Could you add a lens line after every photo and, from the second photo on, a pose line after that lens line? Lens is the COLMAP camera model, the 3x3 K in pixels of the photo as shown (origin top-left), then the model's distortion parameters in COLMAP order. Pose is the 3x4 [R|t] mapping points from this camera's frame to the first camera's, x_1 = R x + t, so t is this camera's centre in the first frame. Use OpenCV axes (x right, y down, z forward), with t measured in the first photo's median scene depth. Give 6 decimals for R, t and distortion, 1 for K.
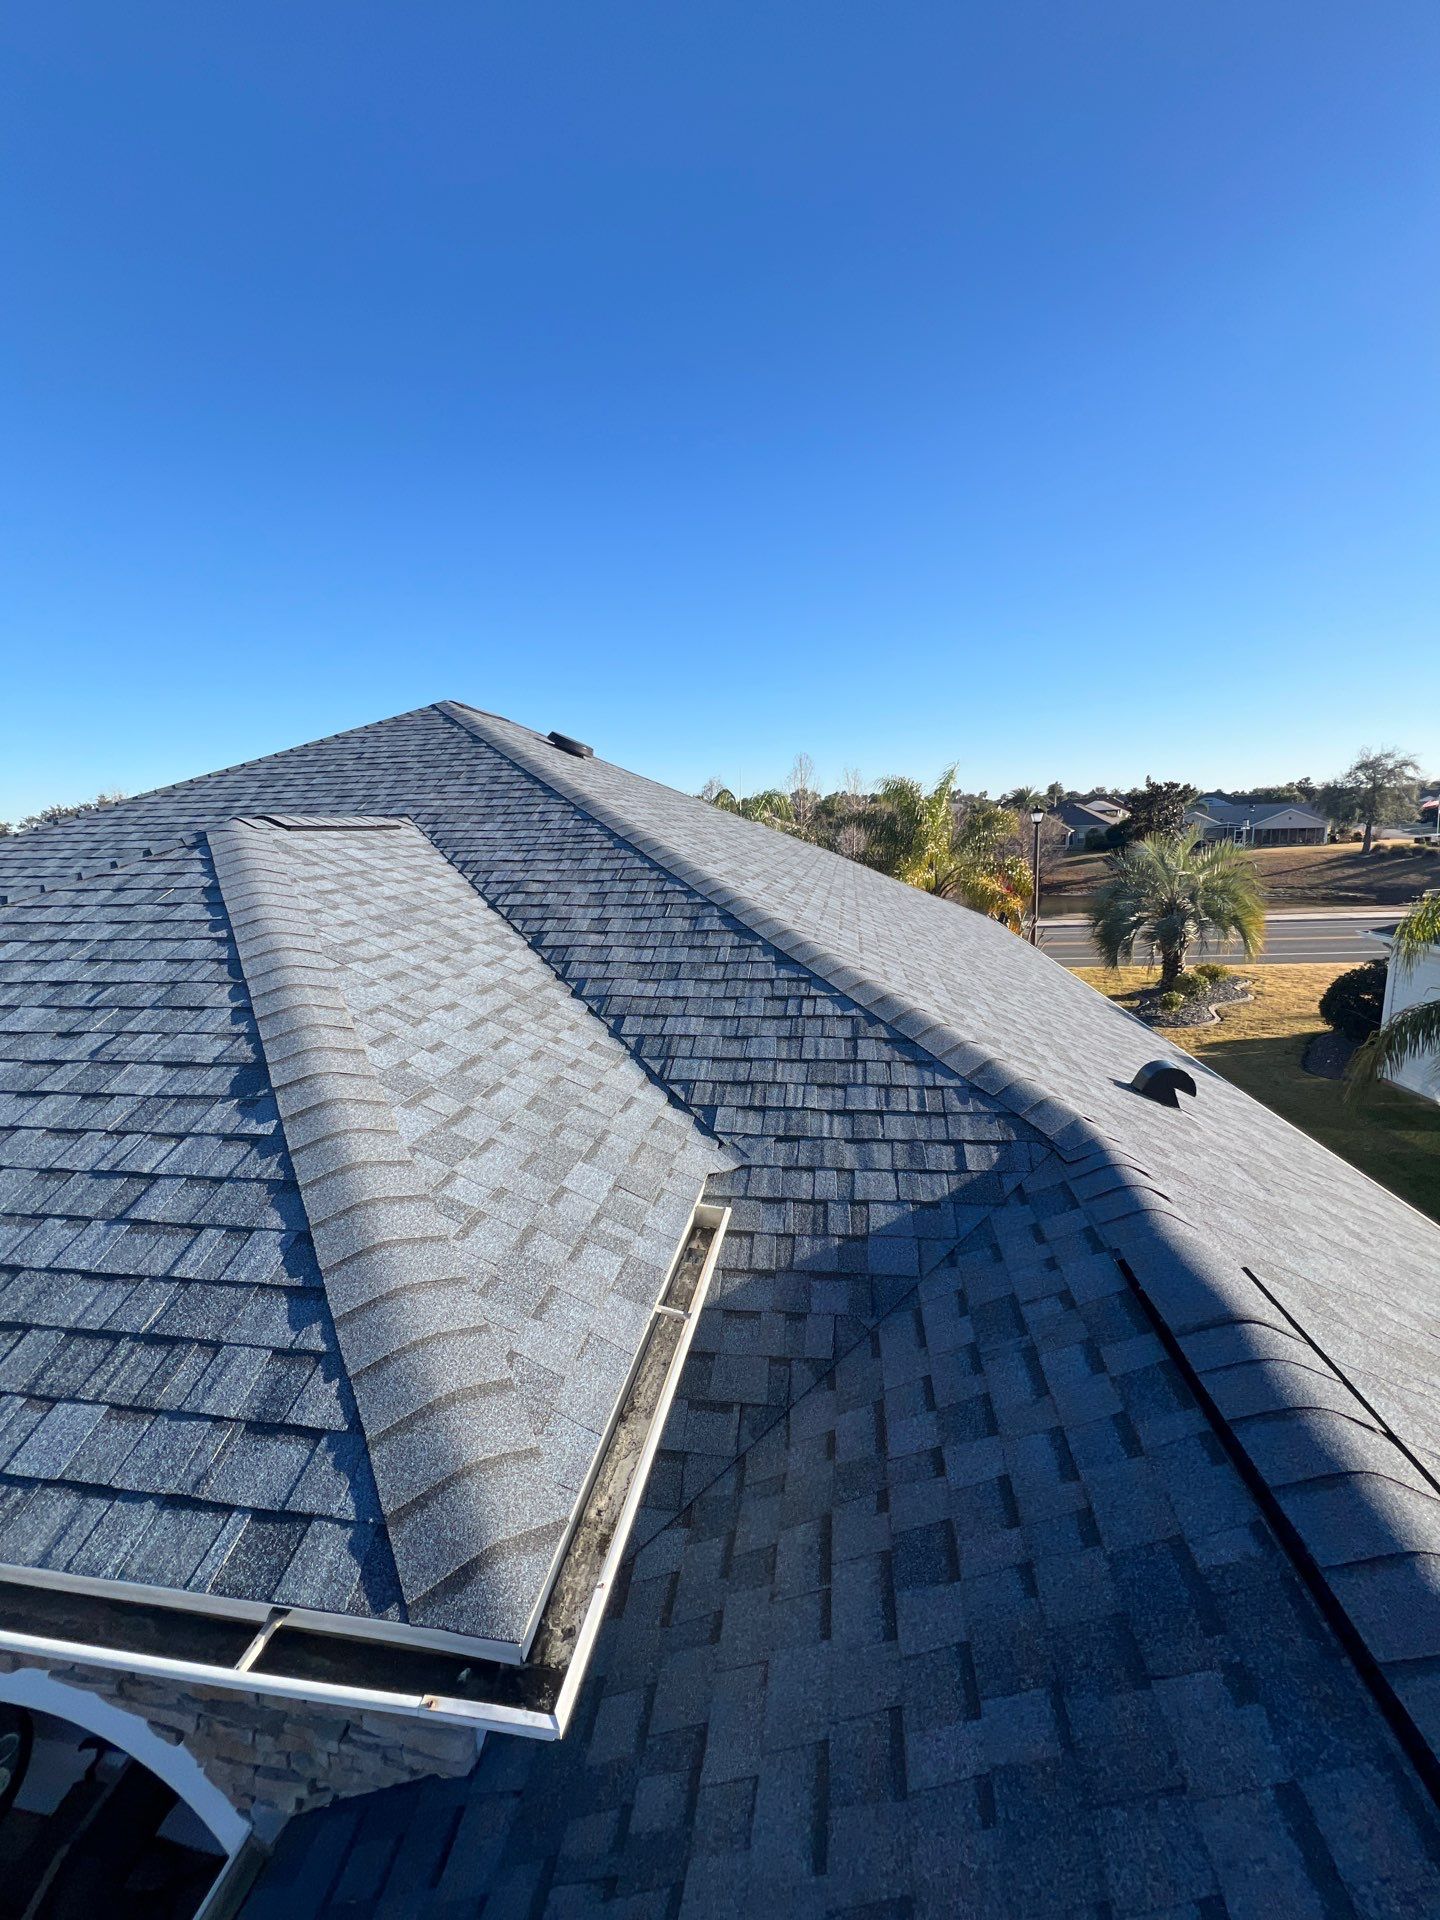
lens RADIAL K [[752.7, 0, 720.0], [0, 752.7, 960.0], [0, 0, 1]] dist [0.001234, 0.000029]
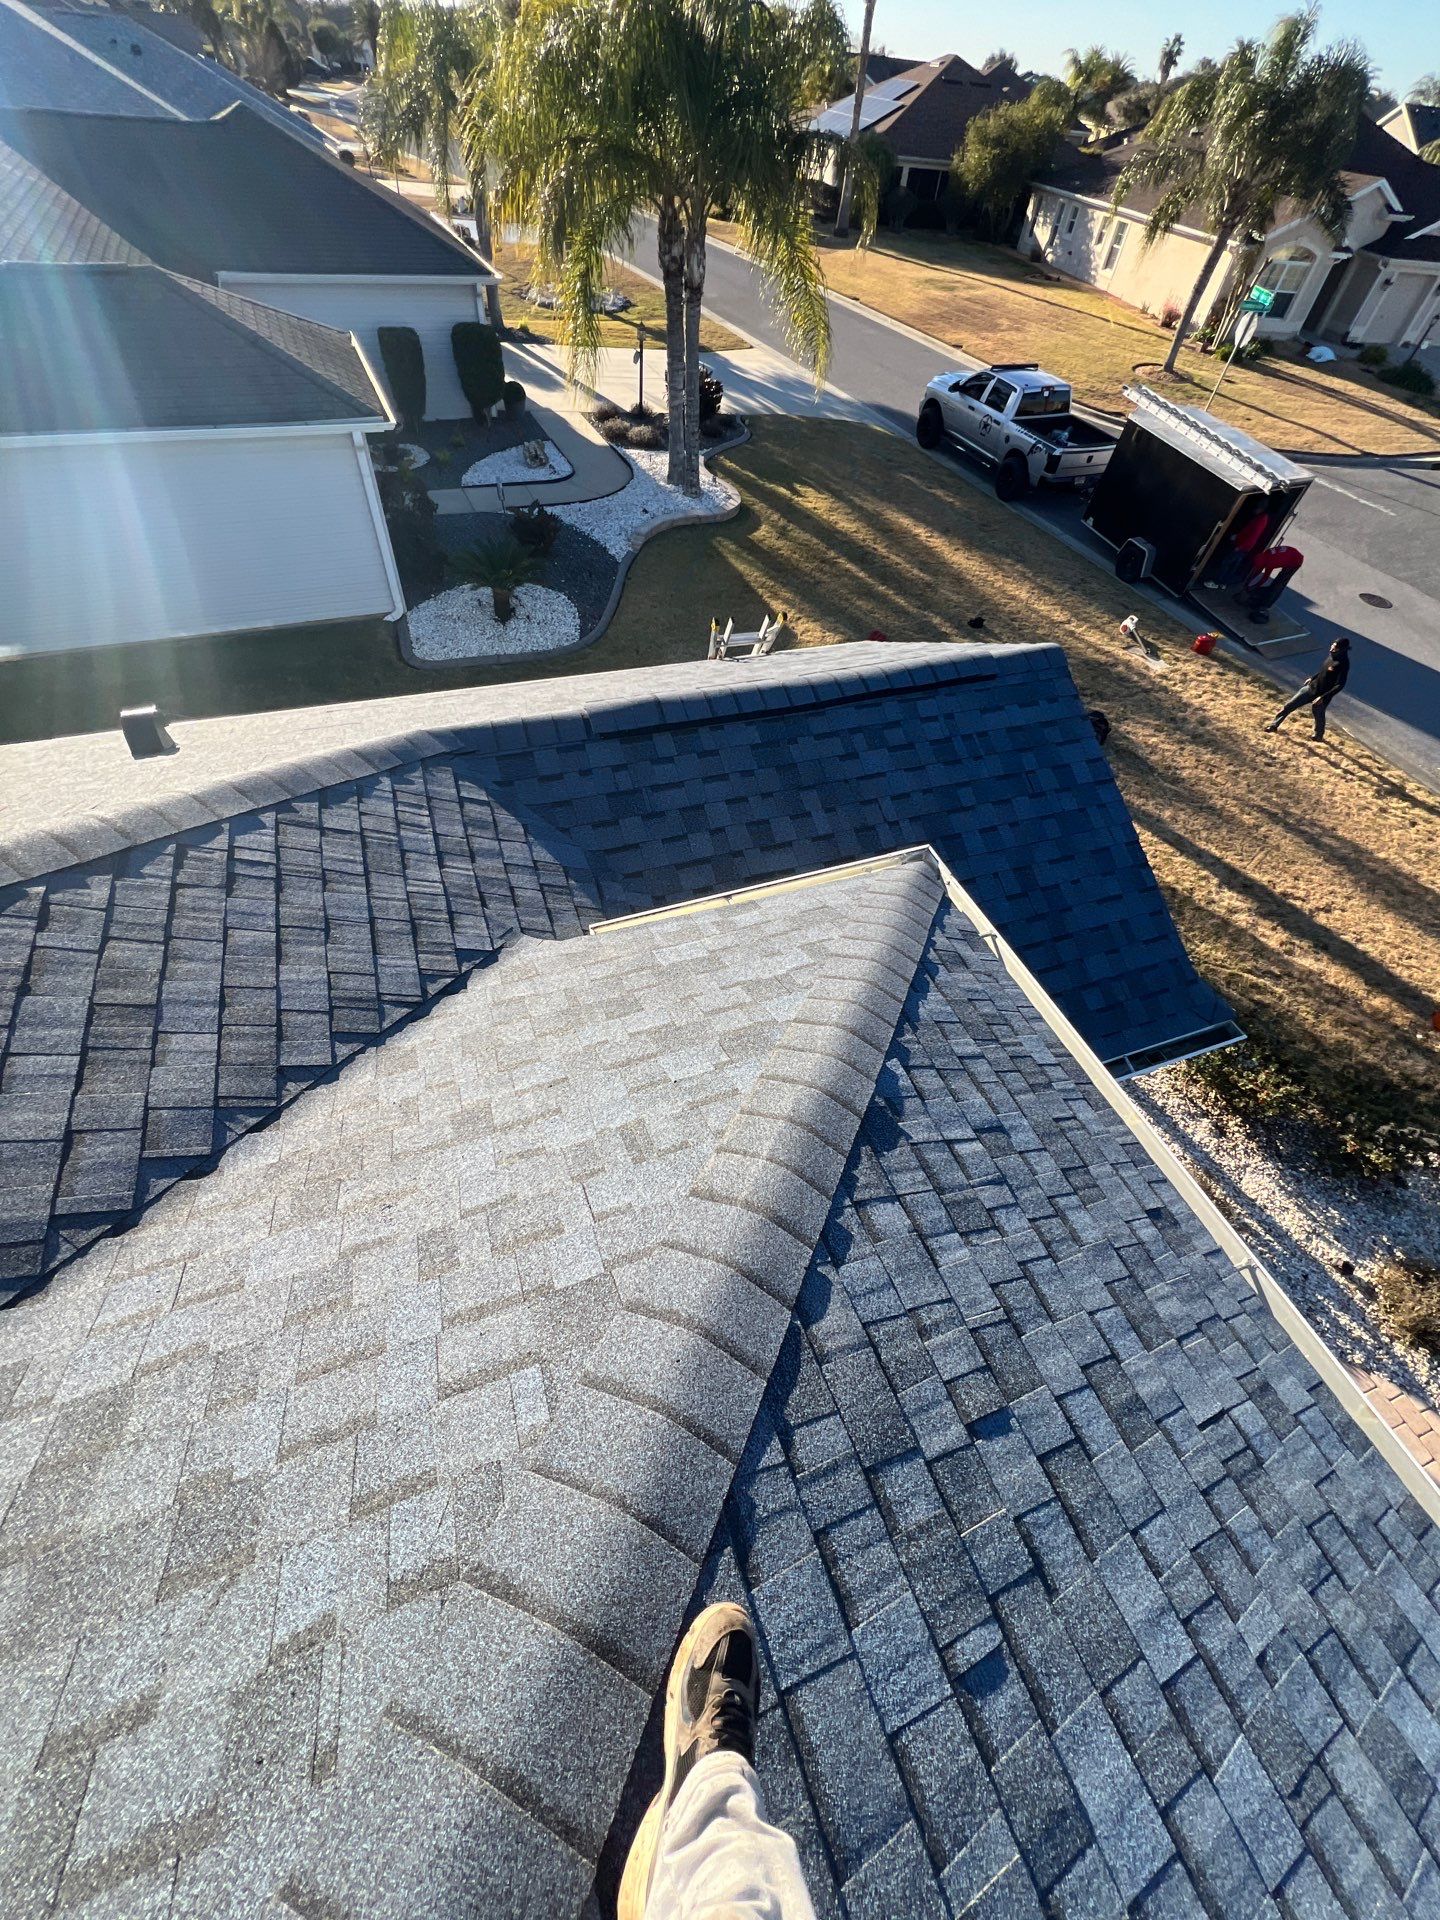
lens RADIAL K [[752.7, 0, 720.0], [0, 752.7, 960.0], [0, 0, 1]] dist [0.001234, 0.000029]
pose [[-0.497677, -0.661609, 0.560884, -0.657689], [0.110175, 0.593197, 0.797483, -0.462402], [-0.860336, 0.458684, -0.222328, 0.939530]]
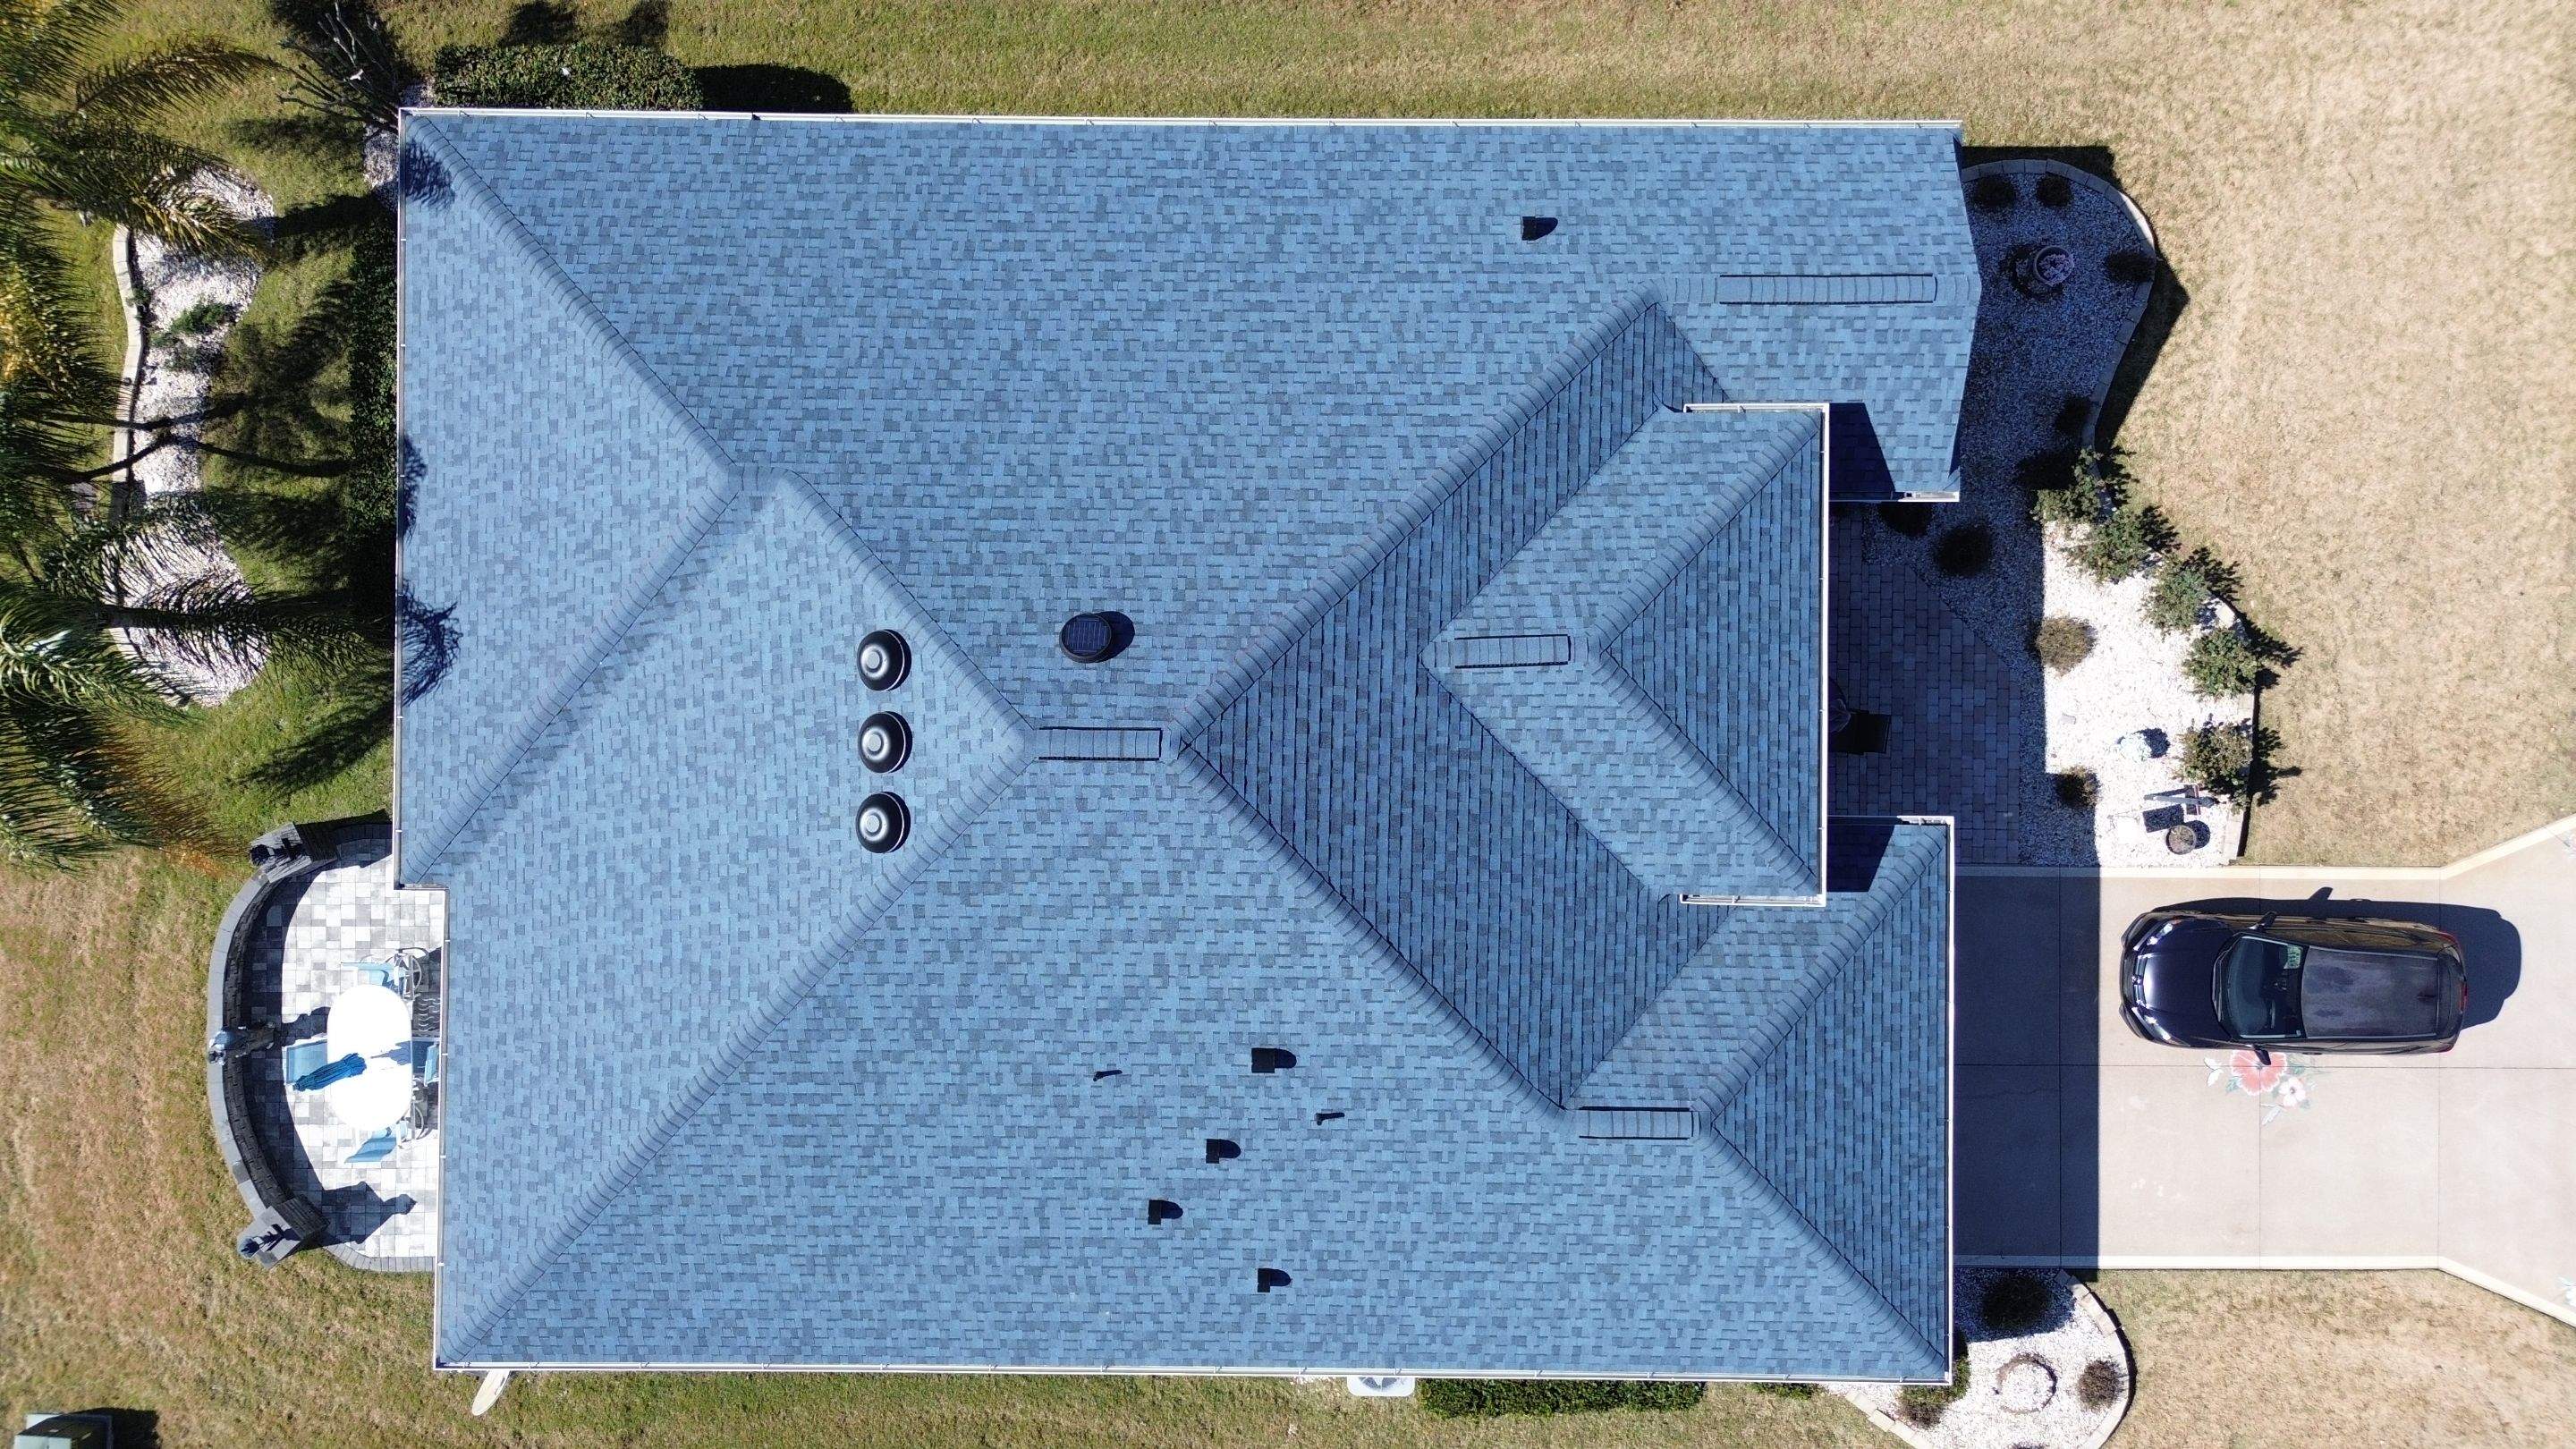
lens RADIAL K [[1839.2, 0, 1293.8], [0, 1839.2, 725.3], [0, 0, 1]] dist [0.082136, -0.070803]
pose [[-0.149257, -0.987449, 0.051647, -1.303711], [0.198533, 0.021241, 0.979864, -6.812167], [-0.968662, 0.156505, 0.192871, 1.117017]]
